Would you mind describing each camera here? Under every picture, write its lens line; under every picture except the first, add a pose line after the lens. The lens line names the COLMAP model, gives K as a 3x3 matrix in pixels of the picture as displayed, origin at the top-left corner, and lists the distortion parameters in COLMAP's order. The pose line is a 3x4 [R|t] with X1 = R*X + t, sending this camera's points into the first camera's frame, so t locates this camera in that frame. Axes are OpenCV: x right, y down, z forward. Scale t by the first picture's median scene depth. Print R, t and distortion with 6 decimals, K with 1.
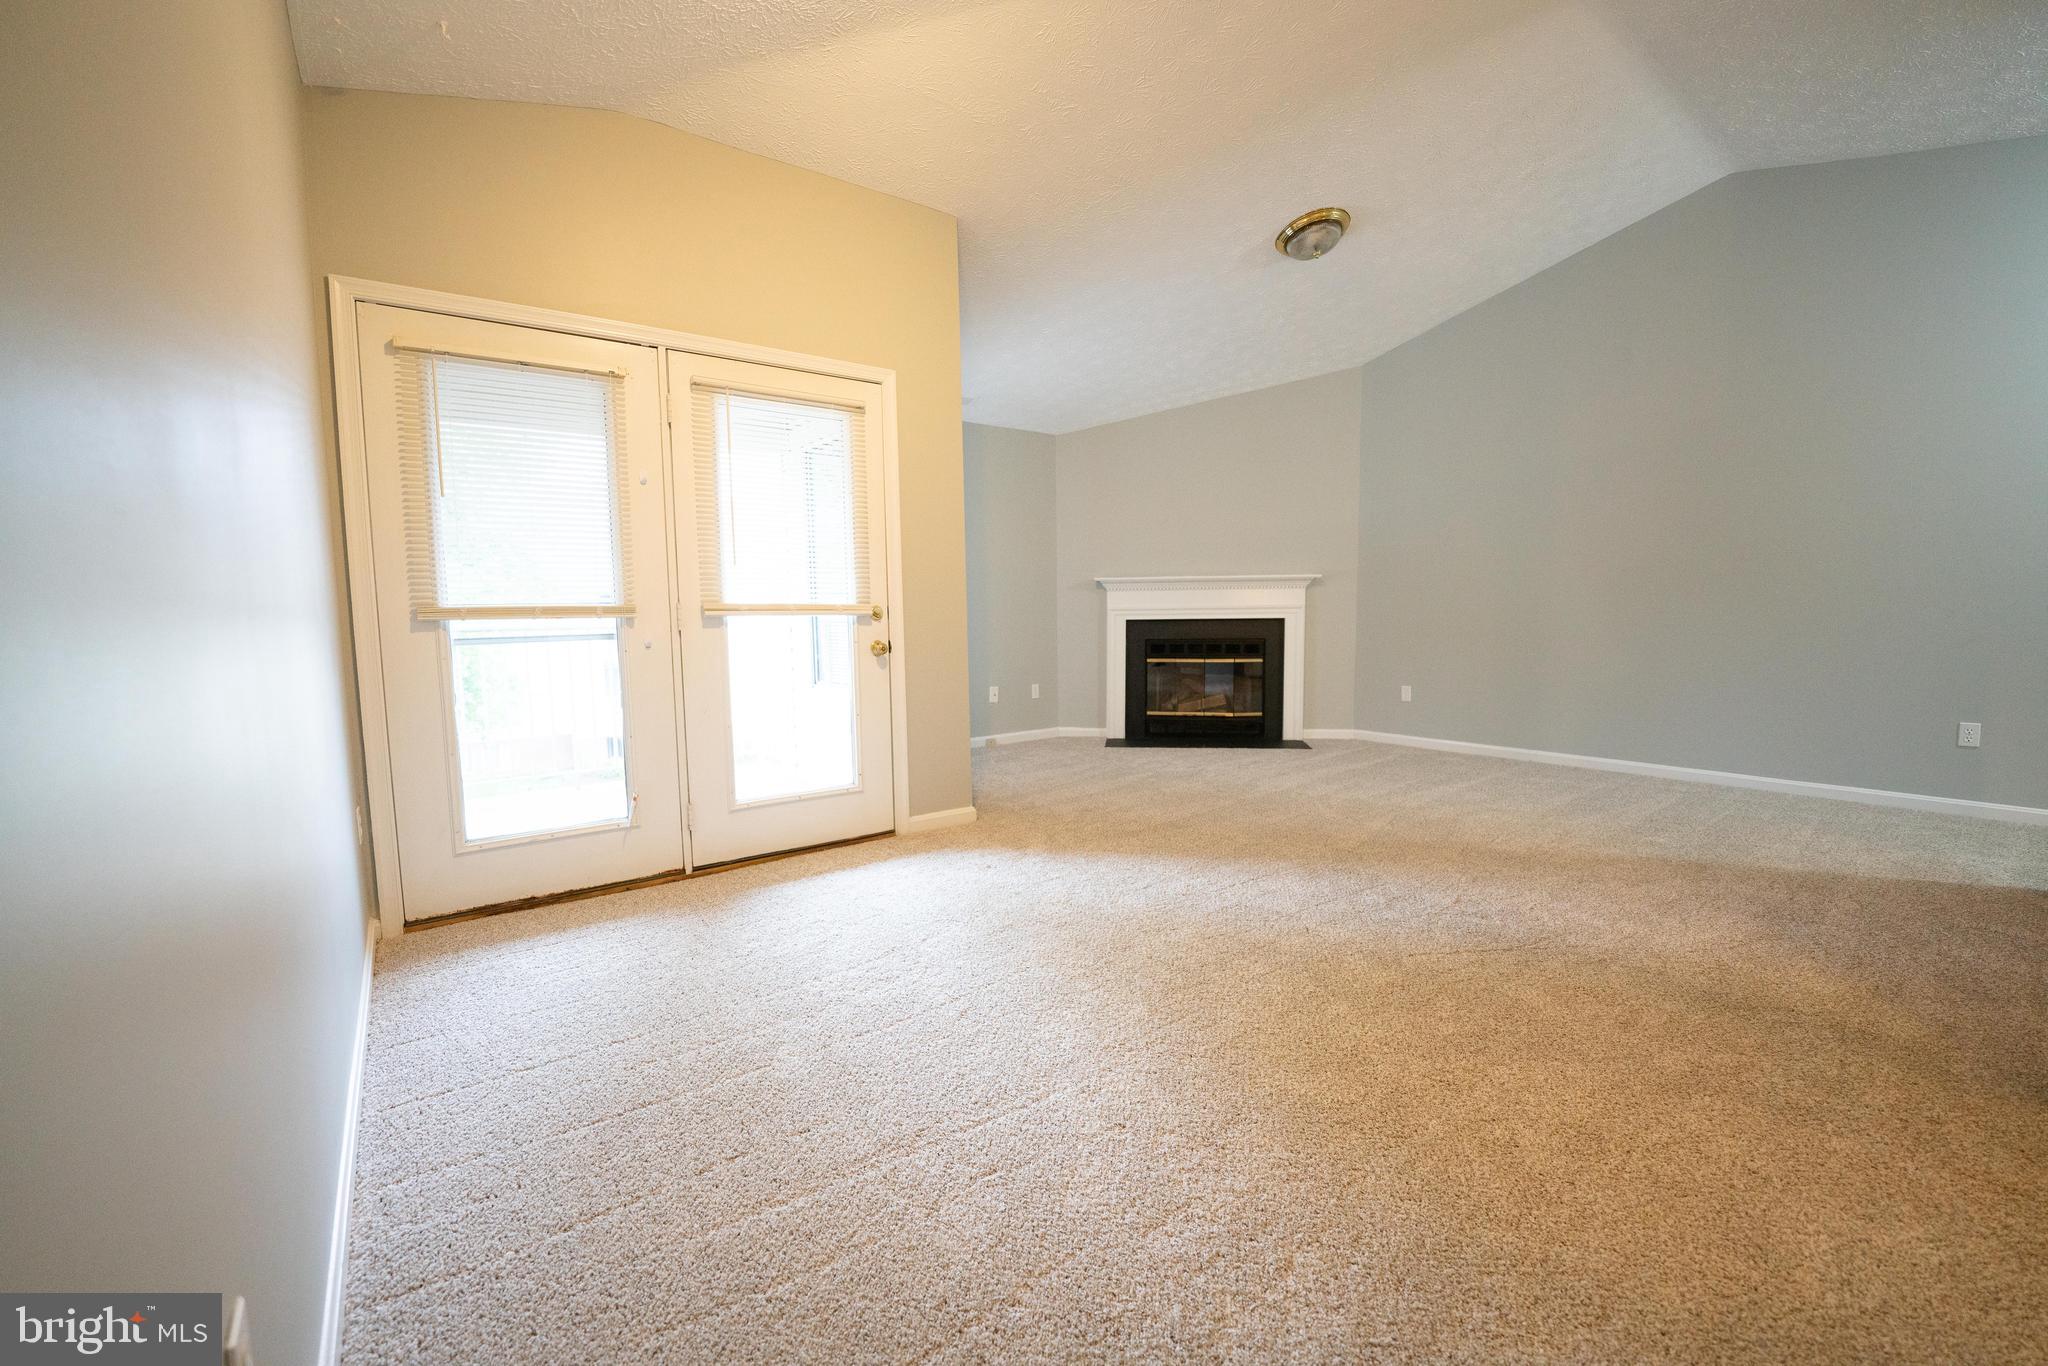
lens RADIAL K [[860.7, 0, 1034.0], [0, 860.7, 685.0], [0, 0, 1]] dist [-0.027665, -0.000382]
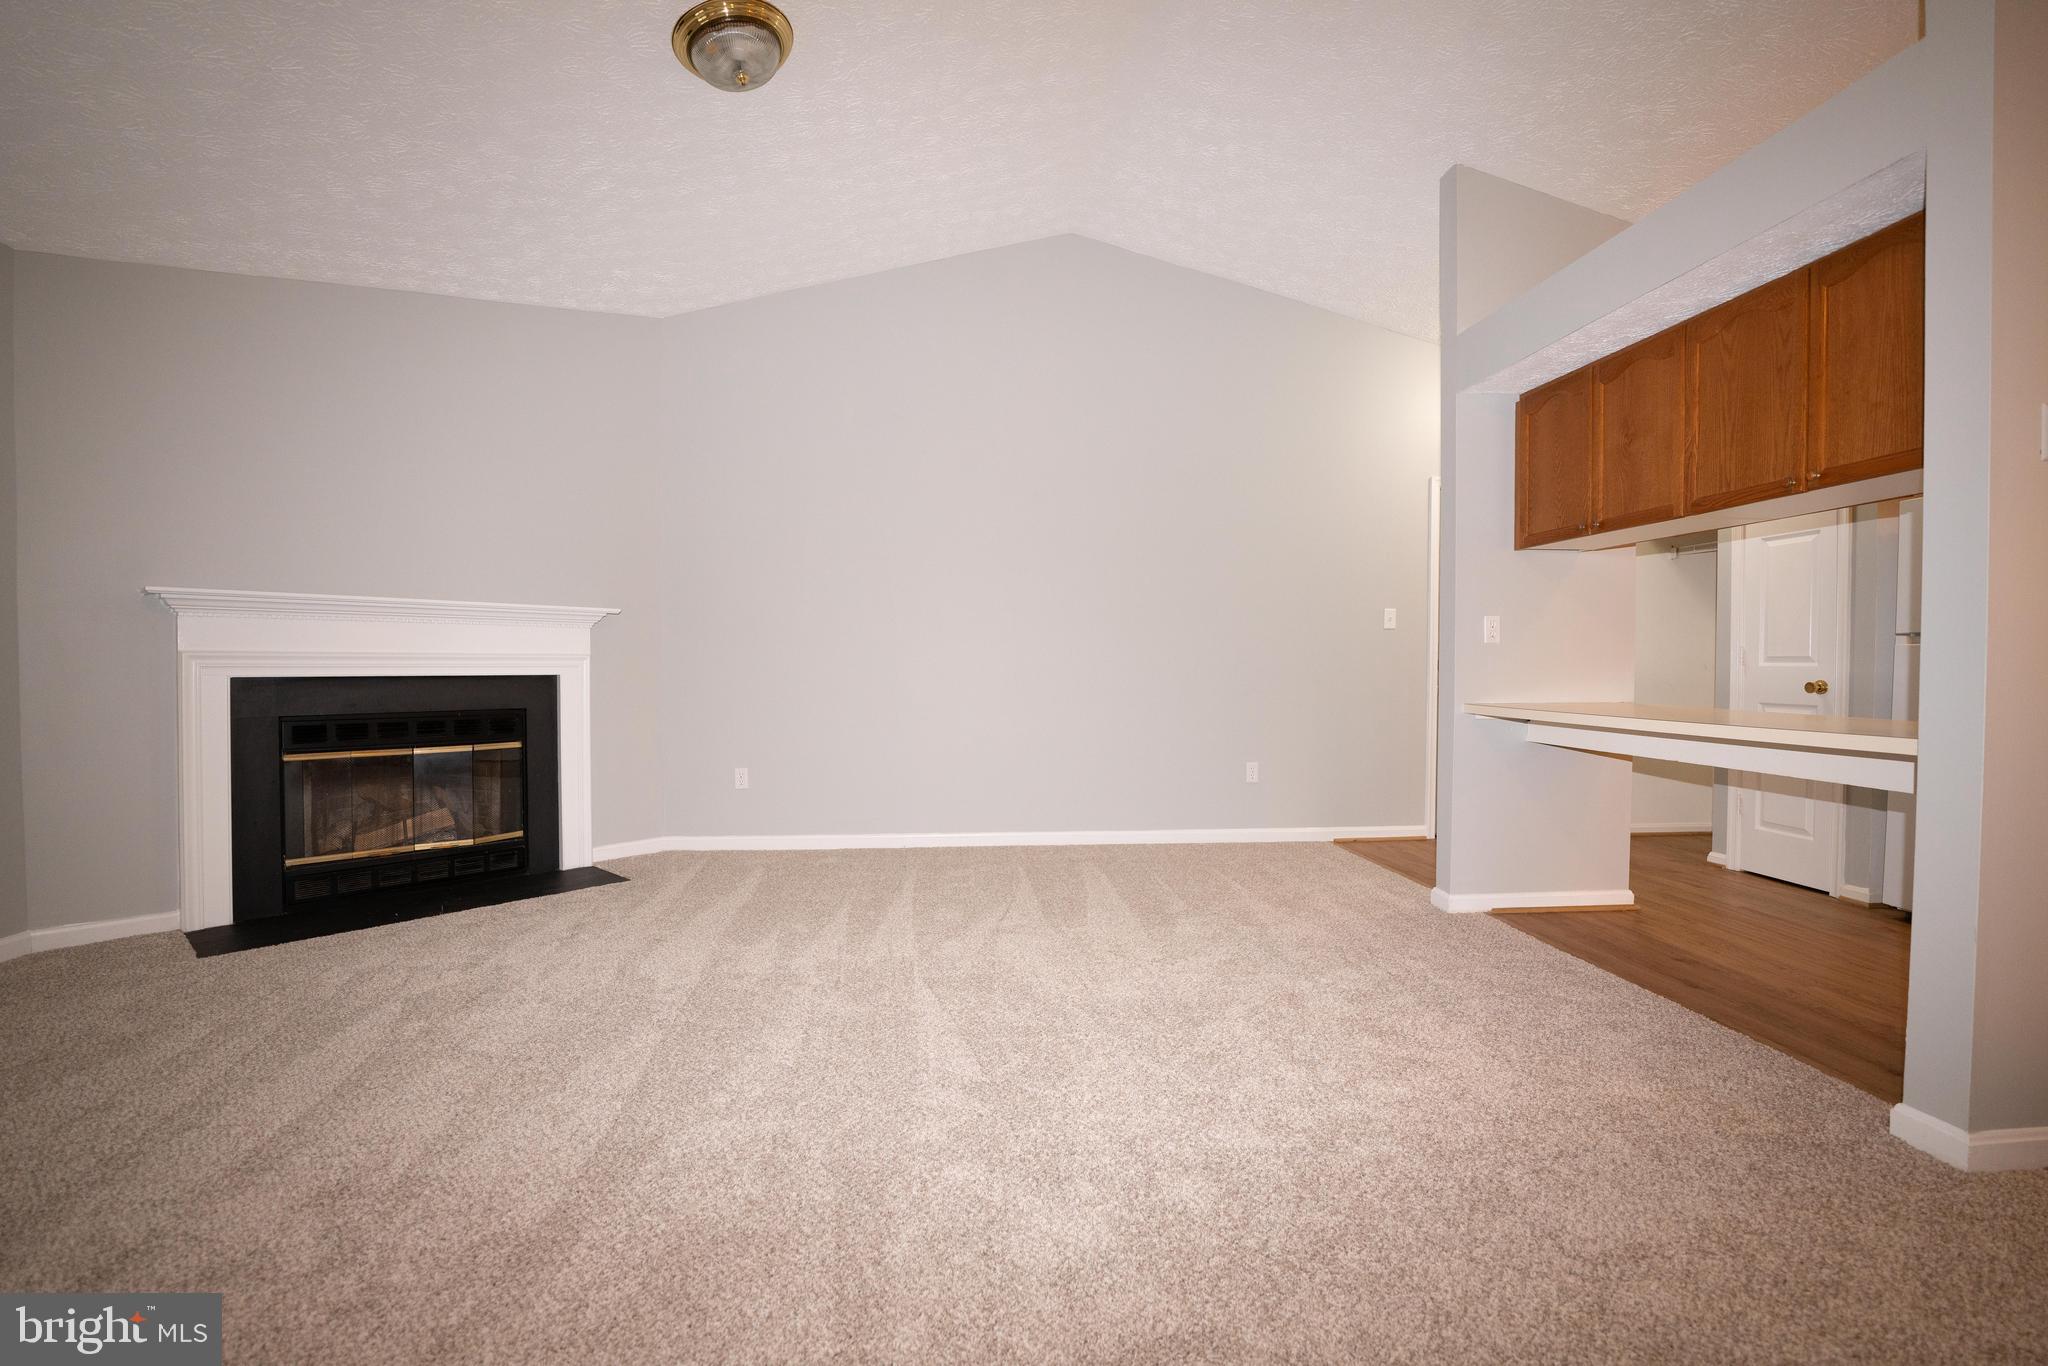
lens RADIAL K [[860.7, 0, 1006.3], [0, 860.7, 678.4], [0, 0, 1]] dist [-0.027665, -0.000382]
pose [[0.547313, 0.004584, 0.836916, -0.049884], [0.067881, 0.996447, -0.049849, -0.021936], [-0.834171, 0.084094, 0.545057, 0.379174]]
